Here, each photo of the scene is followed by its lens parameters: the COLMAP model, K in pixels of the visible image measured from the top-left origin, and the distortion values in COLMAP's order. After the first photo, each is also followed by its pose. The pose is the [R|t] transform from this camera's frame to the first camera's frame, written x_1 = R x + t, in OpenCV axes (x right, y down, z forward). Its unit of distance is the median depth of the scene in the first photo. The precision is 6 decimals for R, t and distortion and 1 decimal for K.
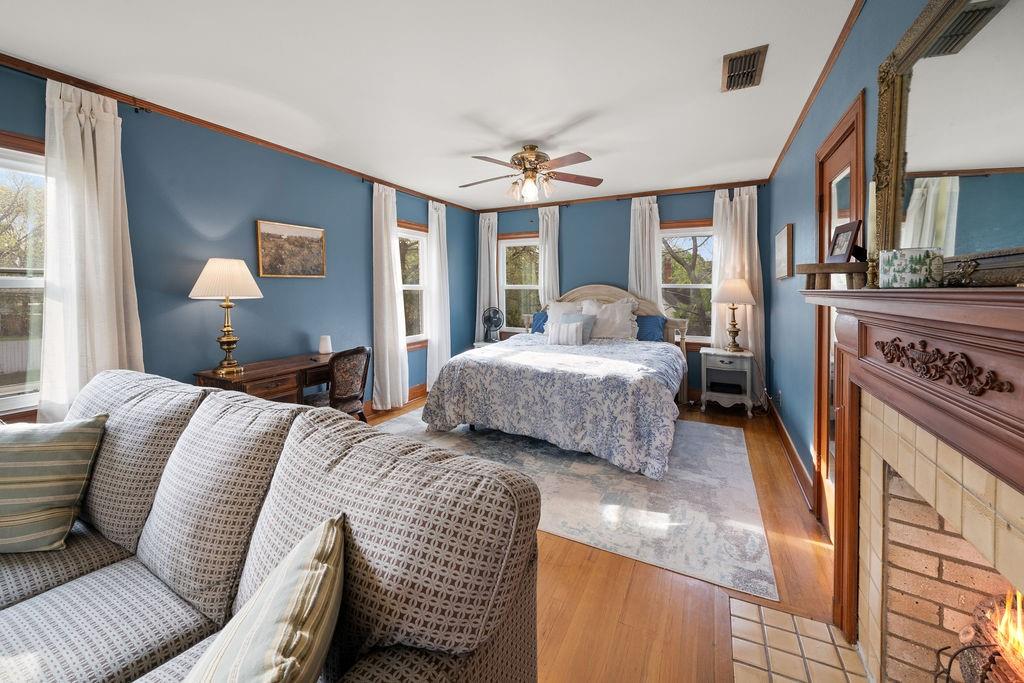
lens RADIAL K [[391.7, 0, 512.0], [0, 391.7, 298.8], [0, 0, 1]] dist [0.000281, -0.003771]
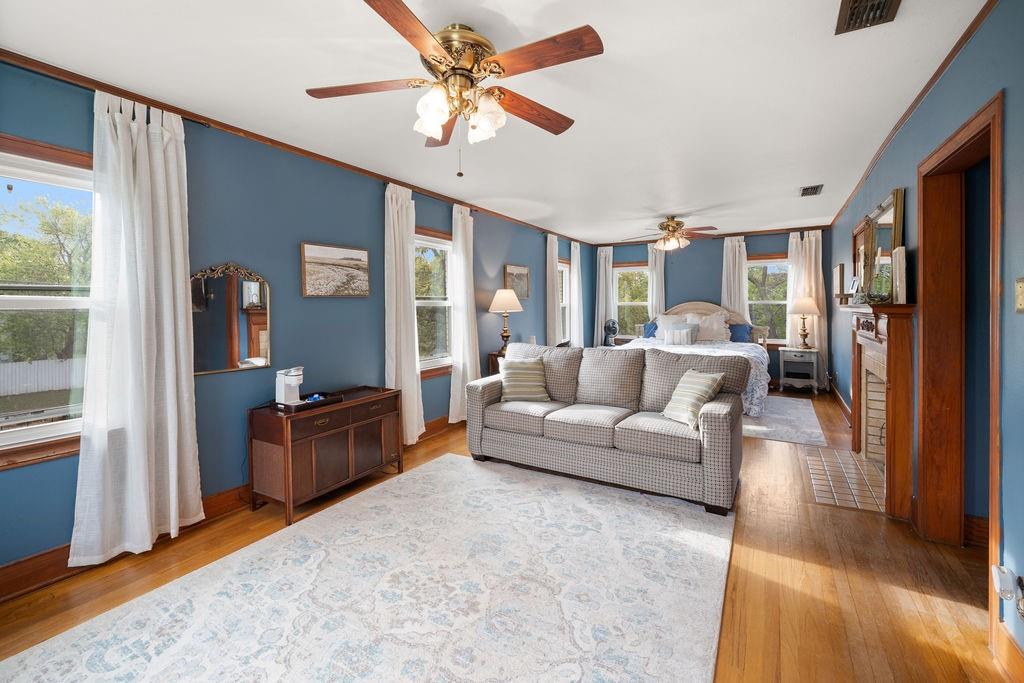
lens RADIAL K [[433.8, 0, 511.4], [0, 433.8, 318.4], [0, 0, 1]] dist [0.000919, 0.000020]
pose [[0.997228, -0.003623, -0.074317, -0.361397], [0.004004, 0.999980, 0.004987, 0.013158], [0.074297, -0.005271, 0.997222, -0.624678]]
